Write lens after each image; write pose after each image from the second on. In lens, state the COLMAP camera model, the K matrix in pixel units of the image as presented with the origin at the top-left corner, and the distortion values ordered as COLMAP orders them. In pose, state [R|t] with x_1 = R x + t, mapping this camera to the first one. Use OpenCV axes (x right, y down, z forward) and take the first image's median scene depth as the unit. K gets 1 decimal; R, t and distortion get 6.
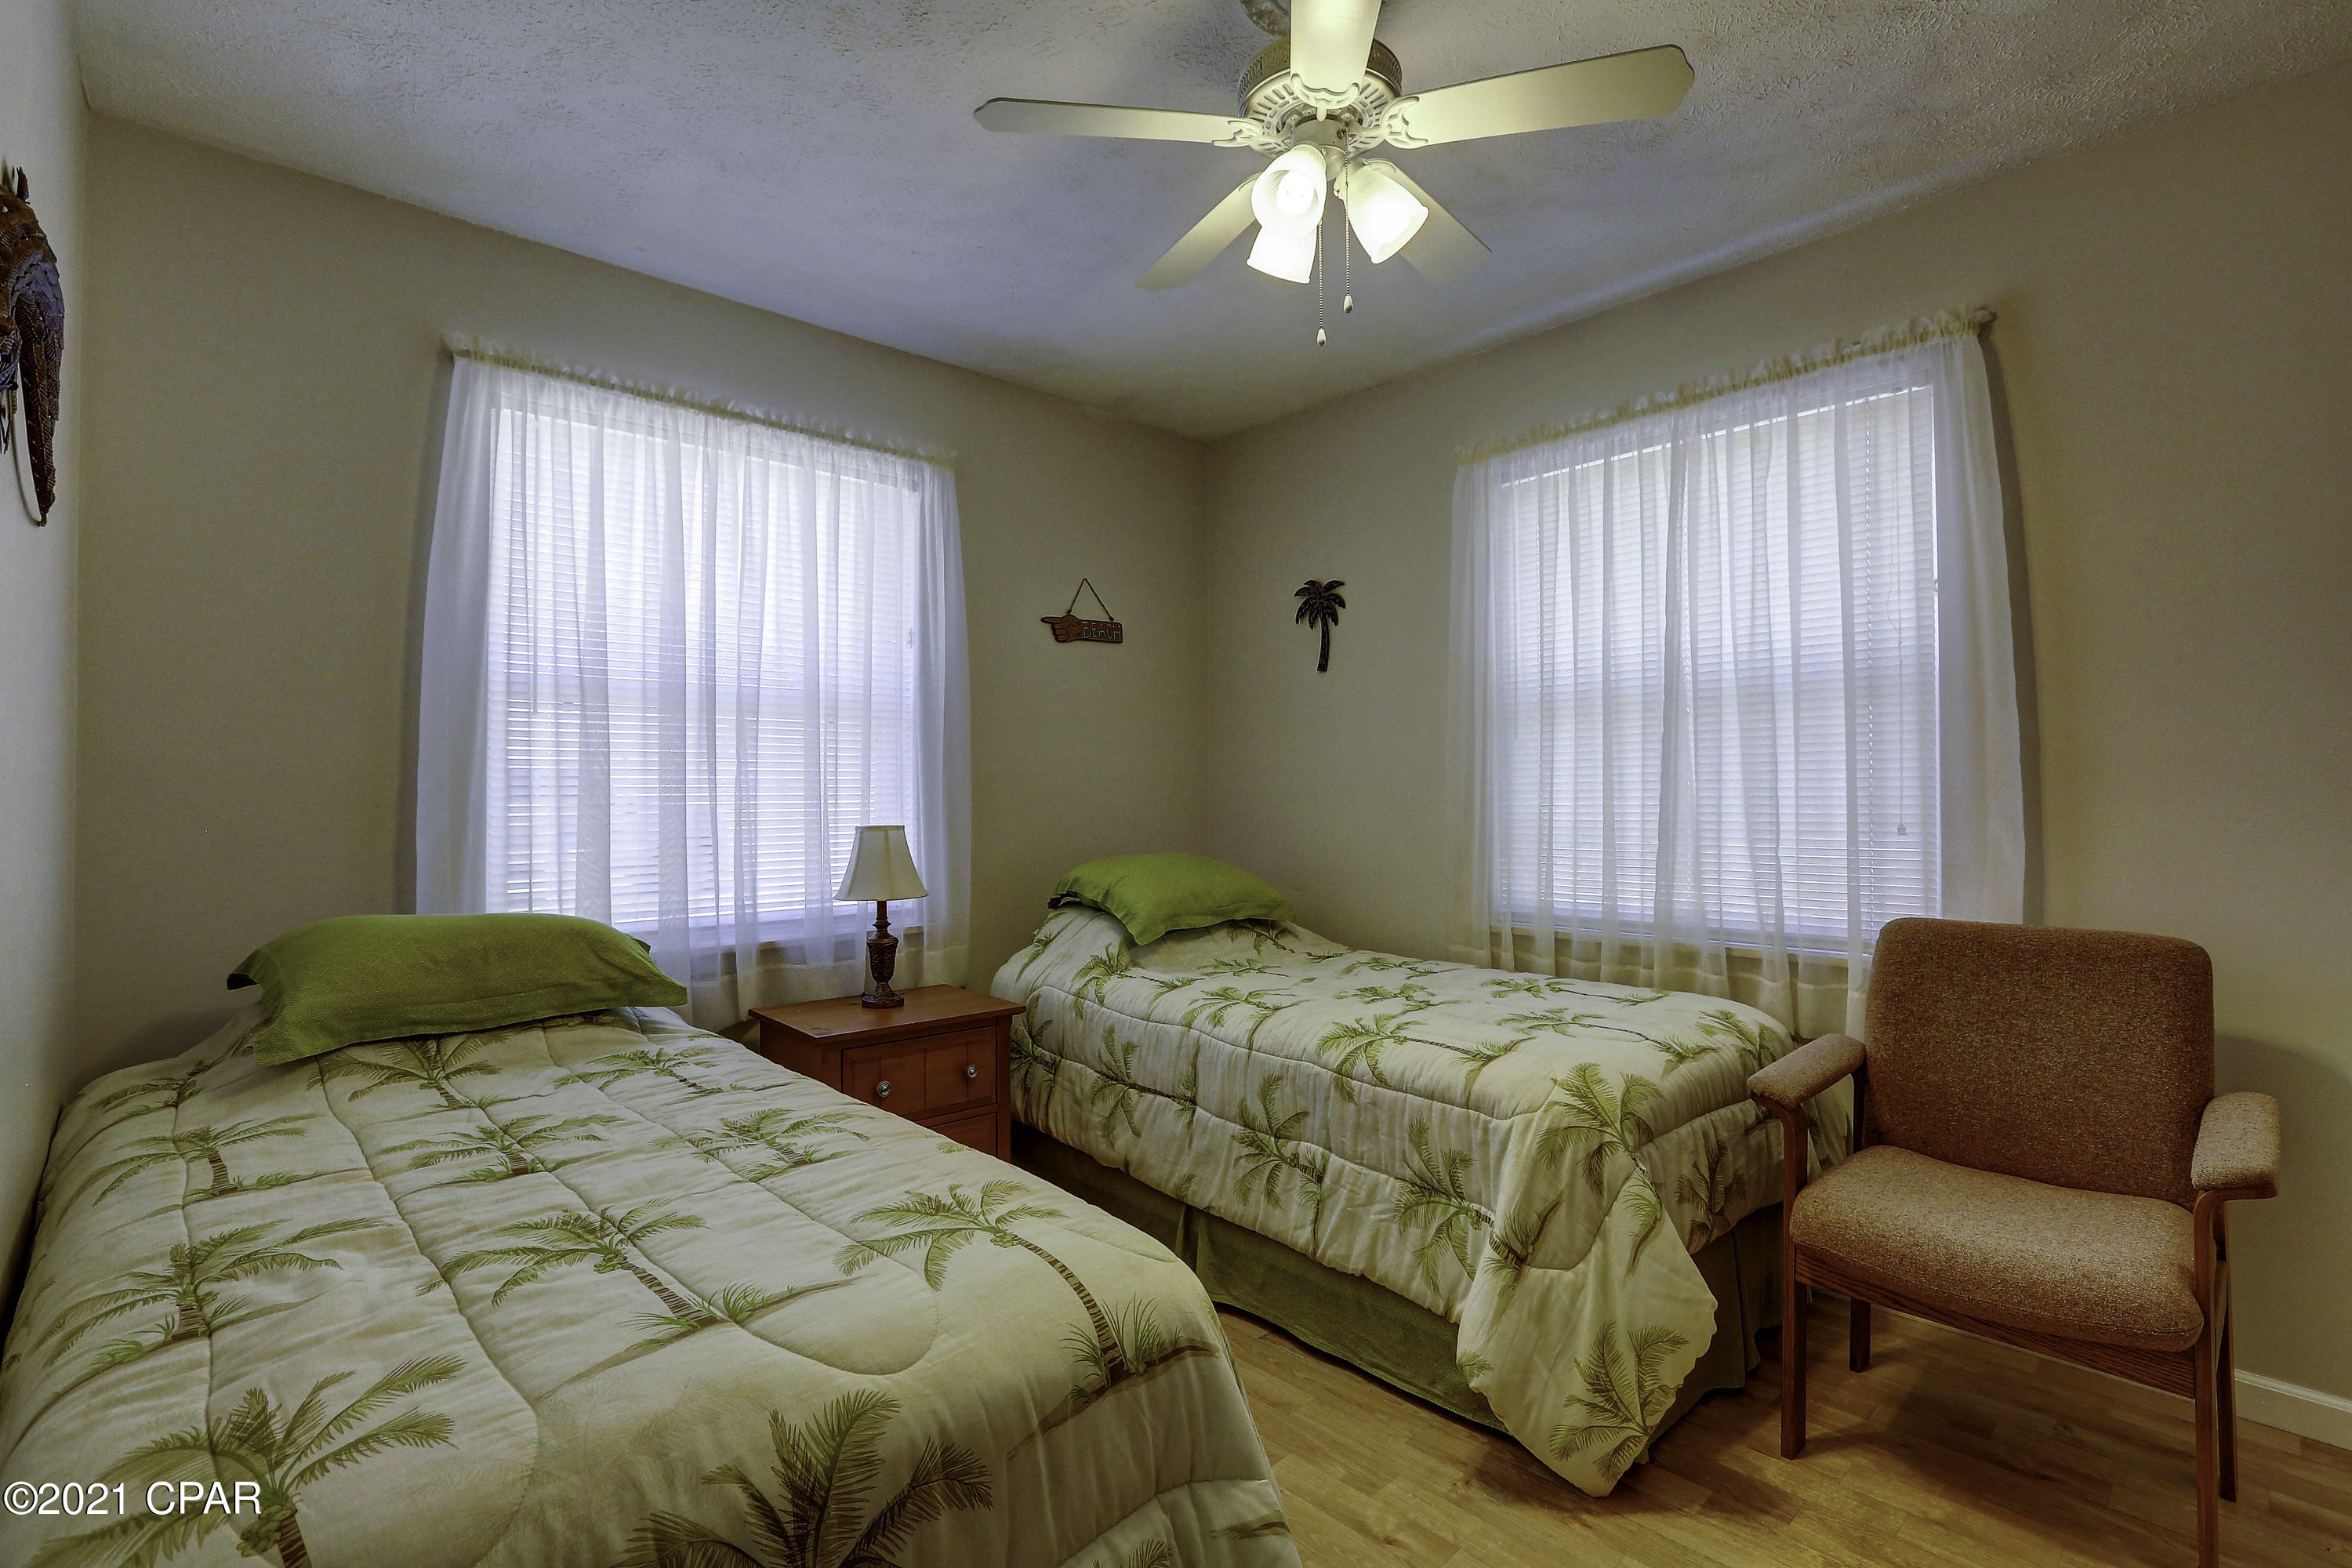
lens RADIAL K [[1064.7, 0, 1176.0], [0, 1064.7, 784.0], [0, 0, 1]] dist [-0.050372, 0.000319]
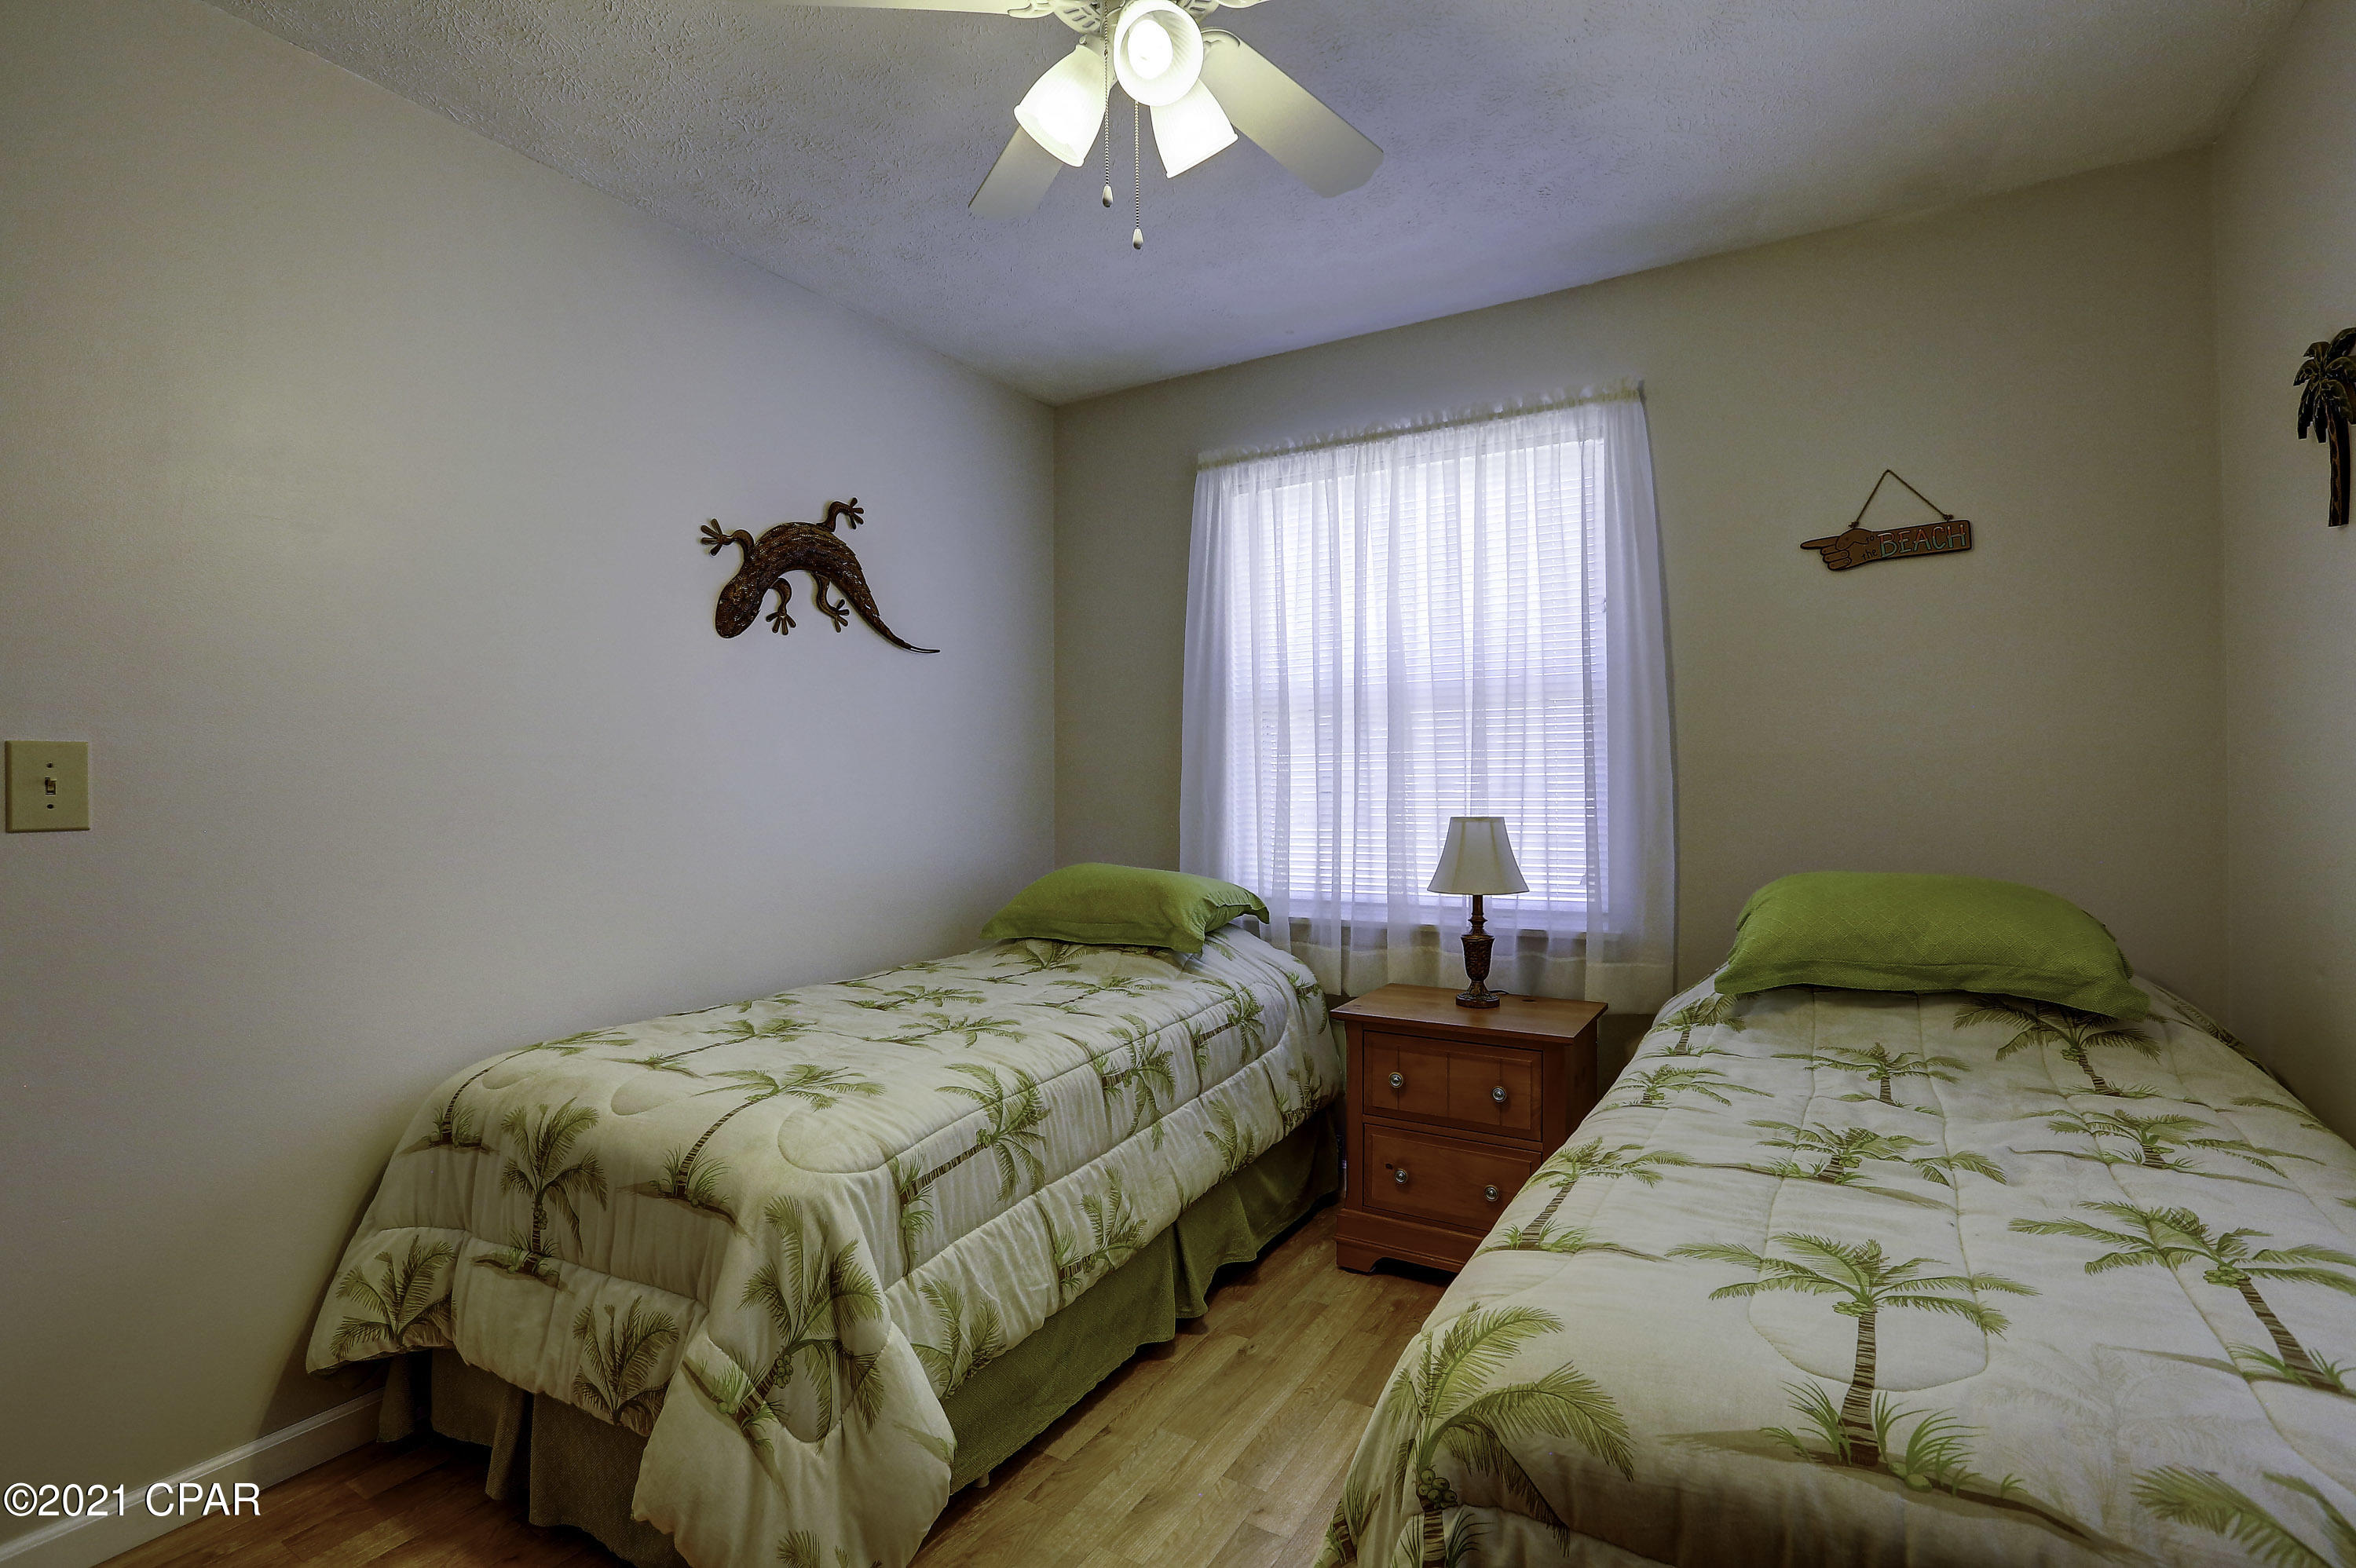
lens RADIAL K [[1066.4, 0, 1178.0], [0, 1066.4, 784.0], [0, 0, 1]] dist [-0.050372, 0.000319]
pose [[0.274048, -0.007873, -0.961684, 0.573185], [0.008222, 0.999949, -0.005843, 0.013824], [0.961681, -0.006306, 0.274099, 0.493799]]
